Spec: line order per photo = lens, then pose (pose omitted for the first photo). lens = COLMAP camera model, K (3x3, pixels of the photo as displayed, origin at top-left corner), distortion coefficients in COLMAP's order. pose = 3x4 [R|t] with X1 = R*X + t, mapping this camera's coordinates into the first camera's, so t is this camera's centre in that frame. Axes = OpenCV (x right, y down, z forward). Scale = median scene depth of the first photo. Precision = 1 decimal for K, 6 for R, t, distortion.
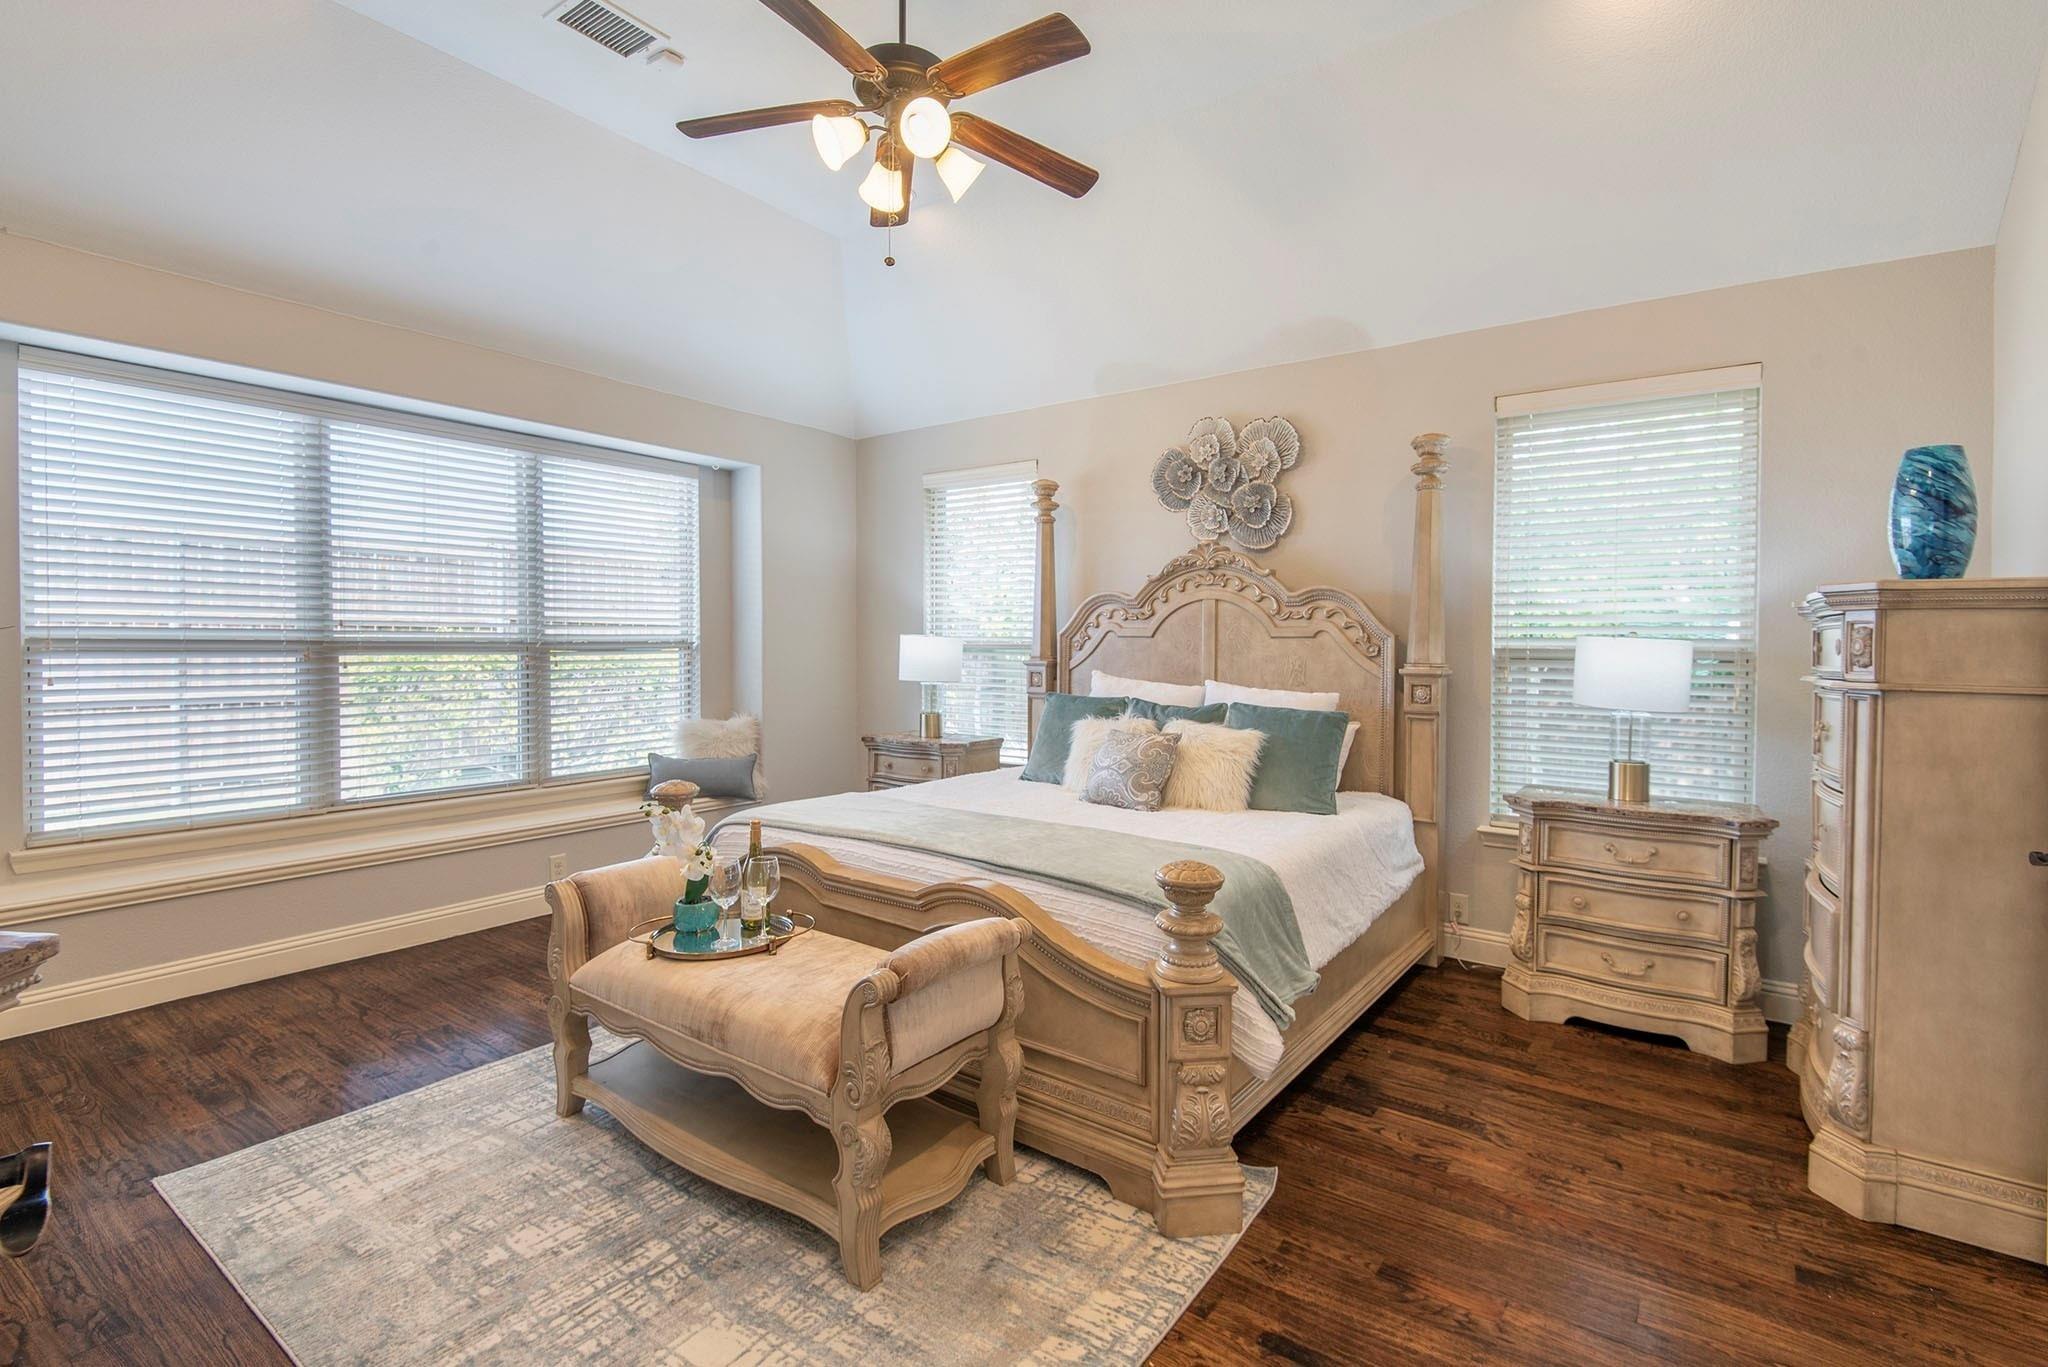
lens RADIAL K [[932.3, 0, 1029.0], [0, 932.3, 646.3], [0, 0, 1]] dist [0.020779, -0.010014]
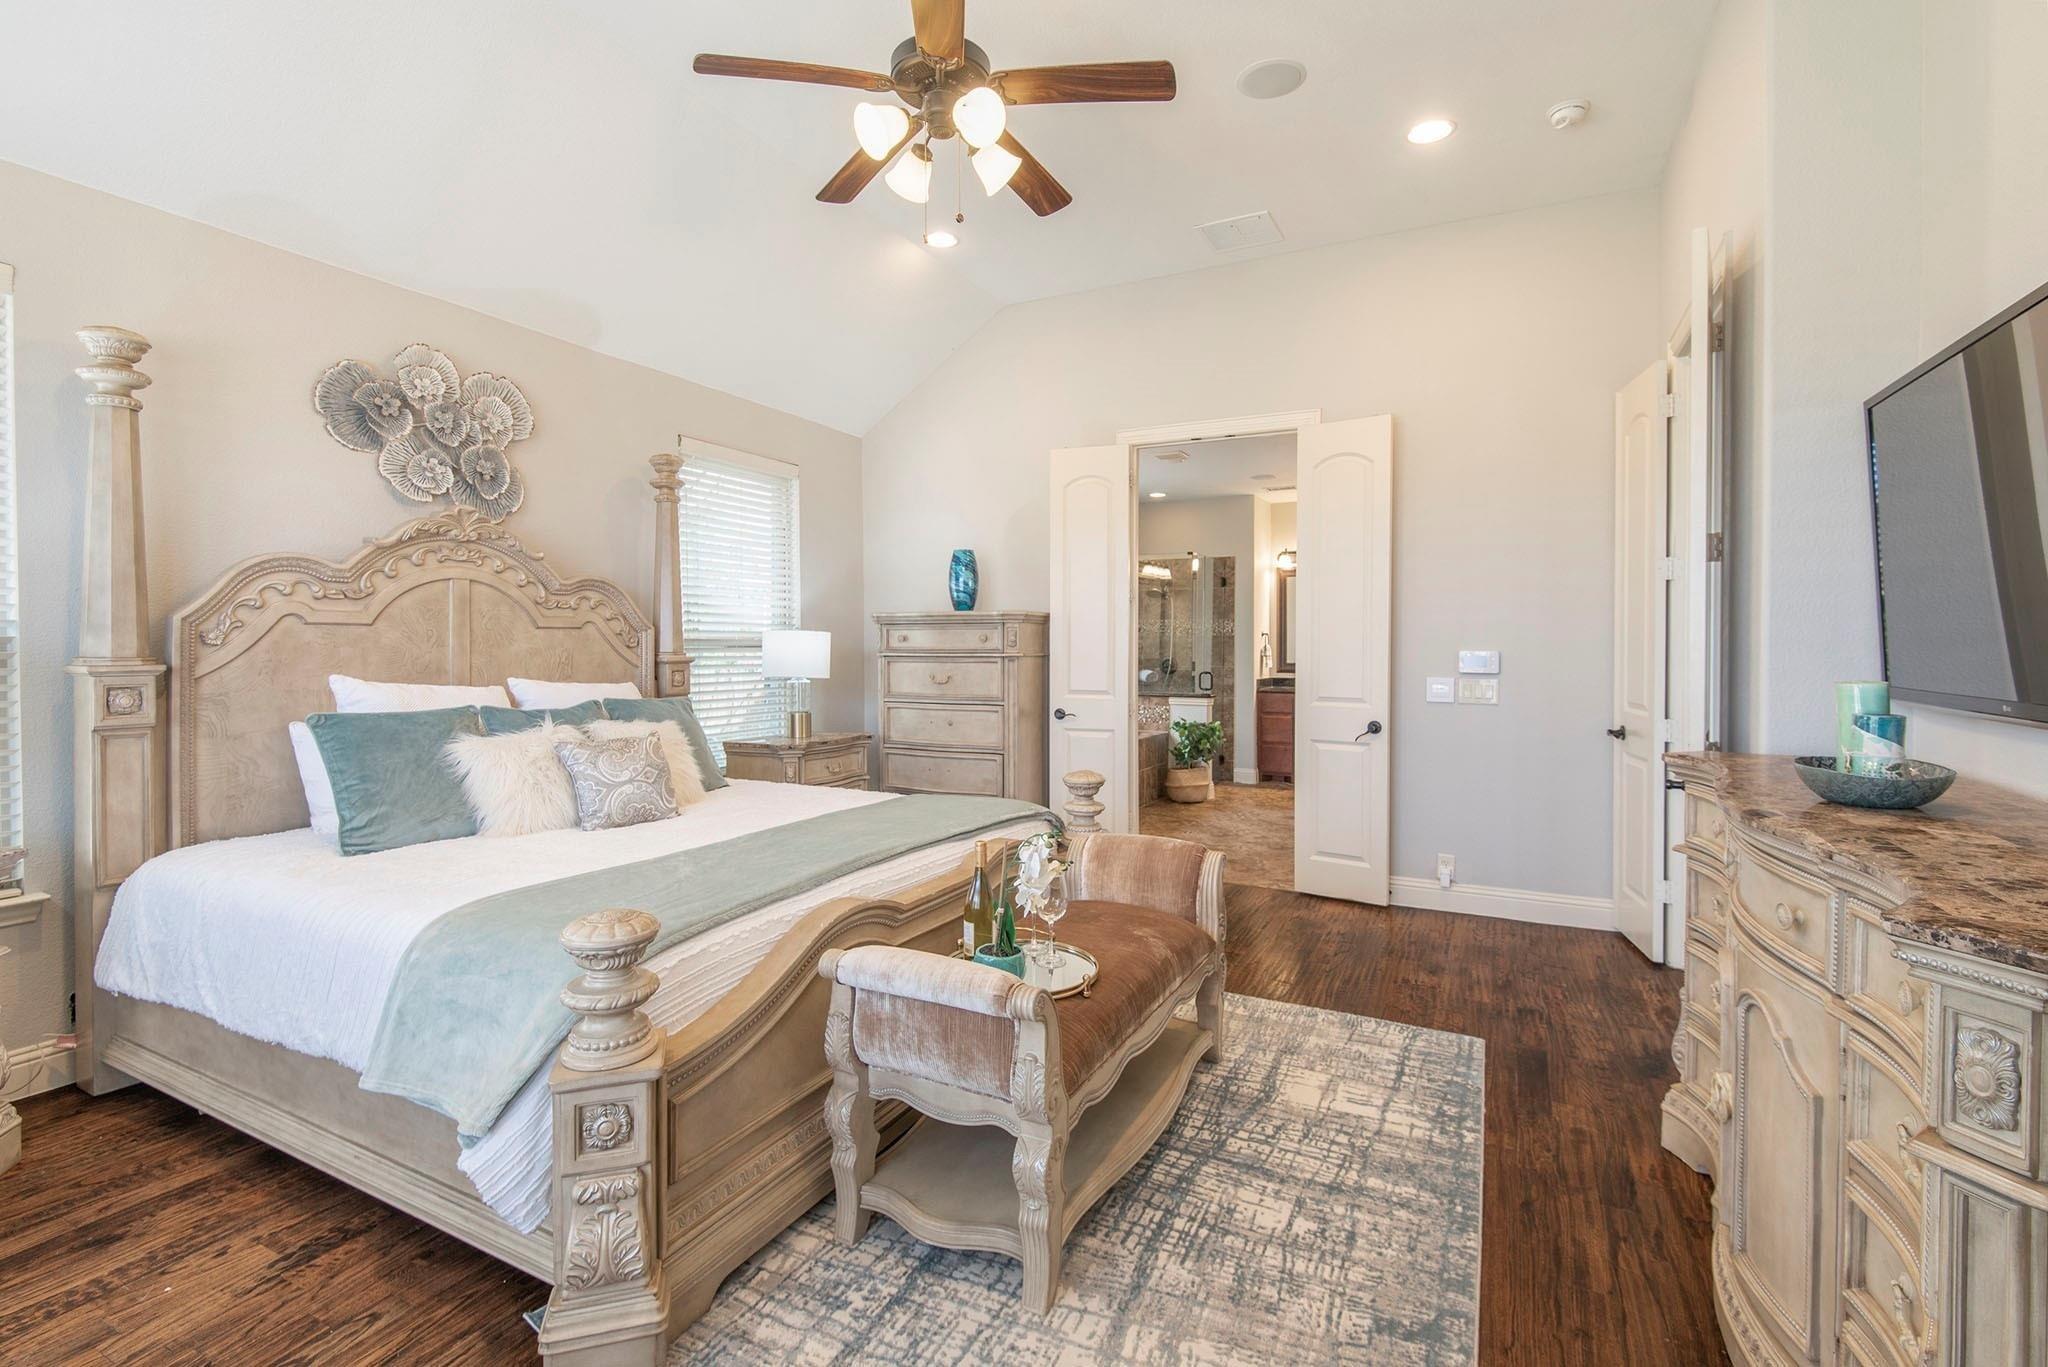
lens RADIAL K [[932.3, 0, 1029.0], [0, 932.3, 646.3], [0, 0, 1]] dist [0.020779, -0.010014]
pose [[-0.159062, -0.012499, 0.987189, -0.691733], [0.000822, 0.999918, 0.012793, -0.002815], [-0.987268, 0.002846, -0.159039, 0.659049]]
